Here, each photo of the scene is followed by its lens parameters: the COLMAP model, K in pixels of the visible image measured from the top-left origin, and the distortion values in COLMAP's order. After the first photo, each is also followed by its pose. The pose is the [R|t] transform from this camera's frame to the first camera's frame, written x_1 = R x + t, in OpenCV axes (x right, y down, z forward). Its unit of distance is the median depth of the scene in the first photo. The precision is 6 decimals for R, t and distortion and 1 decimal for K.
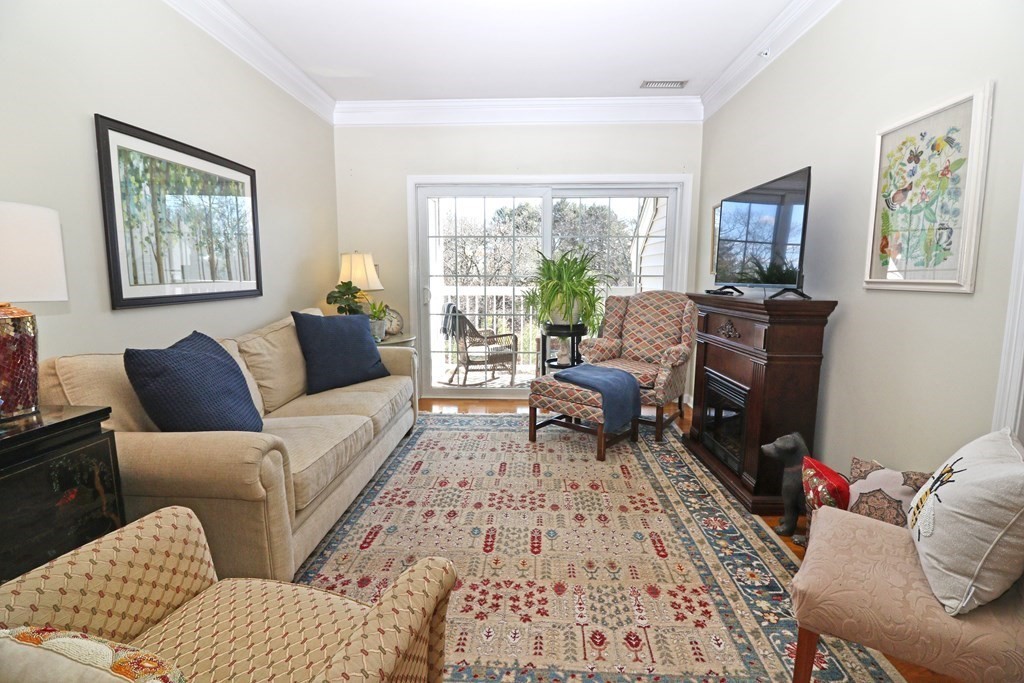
lens RADIAL K [[472.0, 0, 518.9], [0, 472.0, 337.5], [0, 0, 1]] dist [-0.002792, -0.010917]
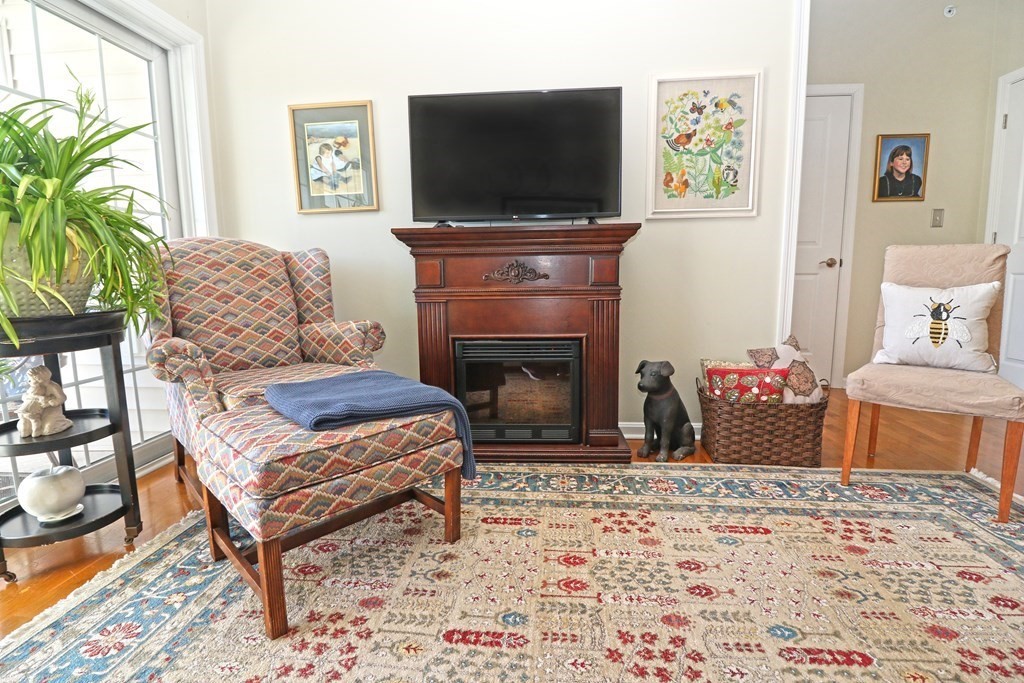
lens RADIAL K [[472.0, 0, 508.7], [0, 472.0, 338.6], [0, 0, 1]] dist [-0.002792, -0.010917]
pose [[0.055989, -0.138482, 0.988781, -0.504994], [0.144110, 0.981085, 0.129244, -0.019260], [-0.987976, 0.135257, 0.074887, 1.472771]]
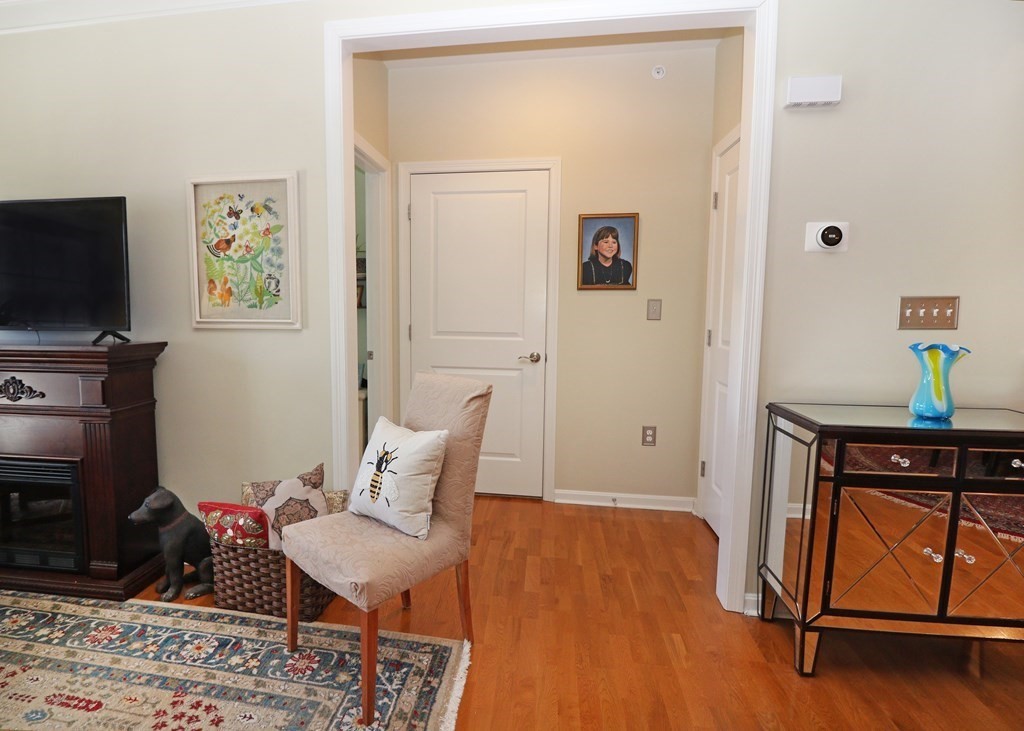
lens RADIAL K [[538.2, 0, 454.1], [0, 538.2, 358.2], [0, 0, 1]] dist [-0.004473, -0.008735]
pose [[0.134350, -0.096973, 0.986178, -0.417542], [0.124616, 0.988953, 0.080269, -0.071326], [-0.983067, 0.112109, 0.144951, 0.312351]]
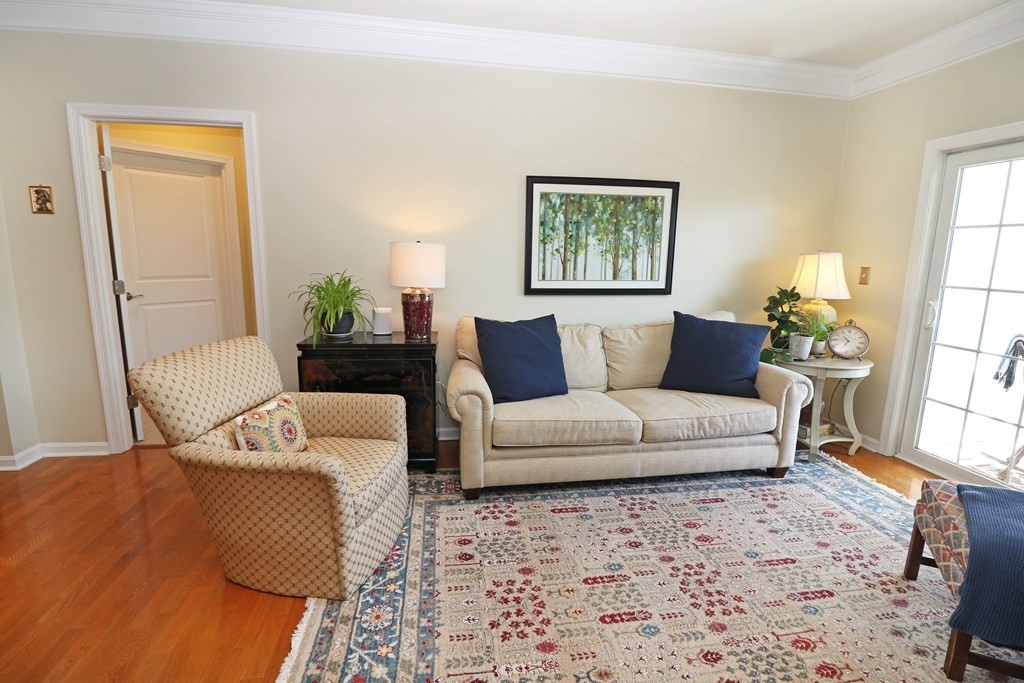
lens RADIAL K [[472.0, 0, 510.6], [0, 472.0, 337.1], [0, 0, 1]] dist [-0.002792, -0.010917]
pose [[0.202382, 0.171513, -0.964171, 0.652927], [-0.149112, 0.978461, 0.142756, -0.125051], [0.967888, 0.114878, 0.223598, 0.523565]]
